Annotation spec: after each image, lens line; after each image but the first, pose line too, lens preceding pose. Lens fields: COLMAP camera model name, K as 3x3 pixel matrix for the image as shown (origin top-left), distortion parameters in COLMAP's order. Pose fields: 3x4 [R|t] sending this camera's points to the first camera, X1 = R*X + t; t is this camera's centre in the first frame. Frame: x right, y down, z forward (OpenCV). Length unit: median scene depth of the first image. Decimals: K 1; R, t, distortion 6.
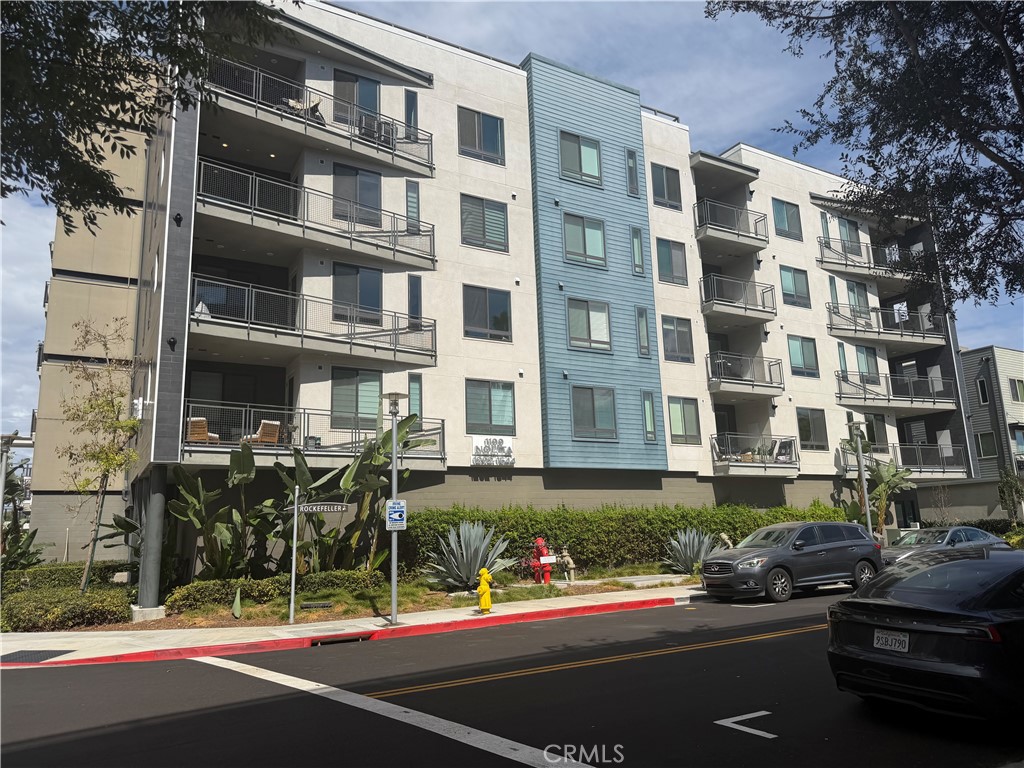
lens RADIAL K [[722.1, 0, 515.7], [0, 722.1, 385.4], [0, 0, 1]] dist [0.064872, -0.089828]
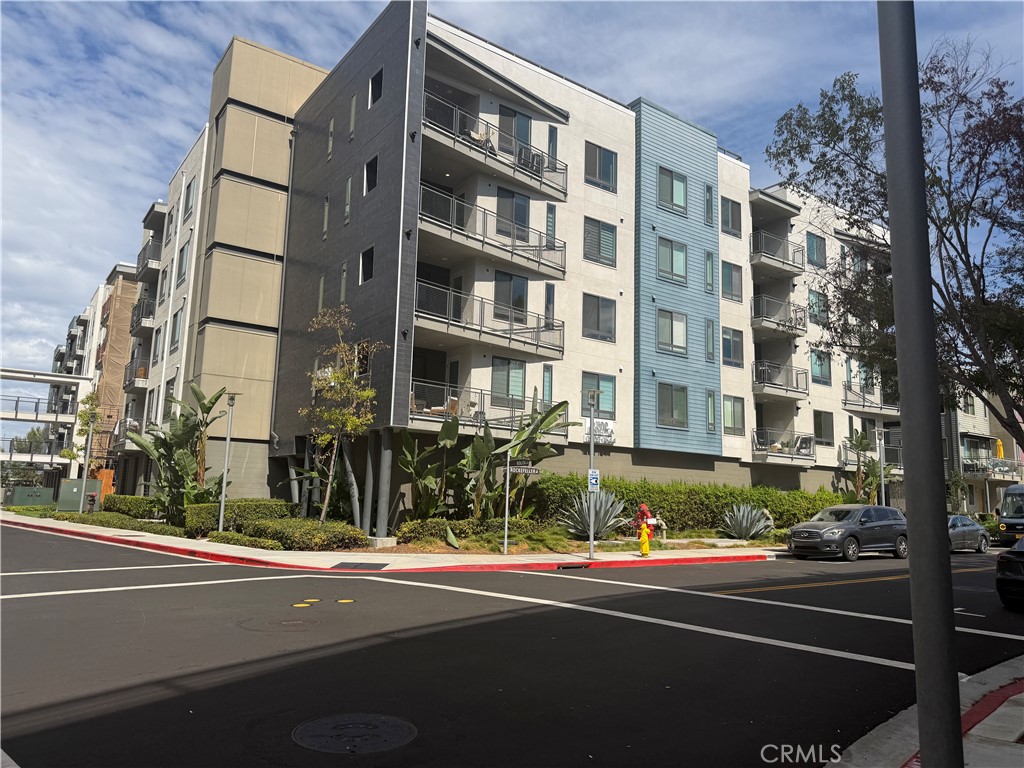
lens RADIAL K [[722.2, 0, 512.0], [0, 722.2, 384.0], [0, 0, 1]] dist [0.067347, -0.095628]
pose [[0.992935, 0.077657, 0.089720, -0.276762], [-0.081636, 0.995796, 0.041555, -0.026827], [-0.086115, -0.048585, 0.995100, -0.195432]]
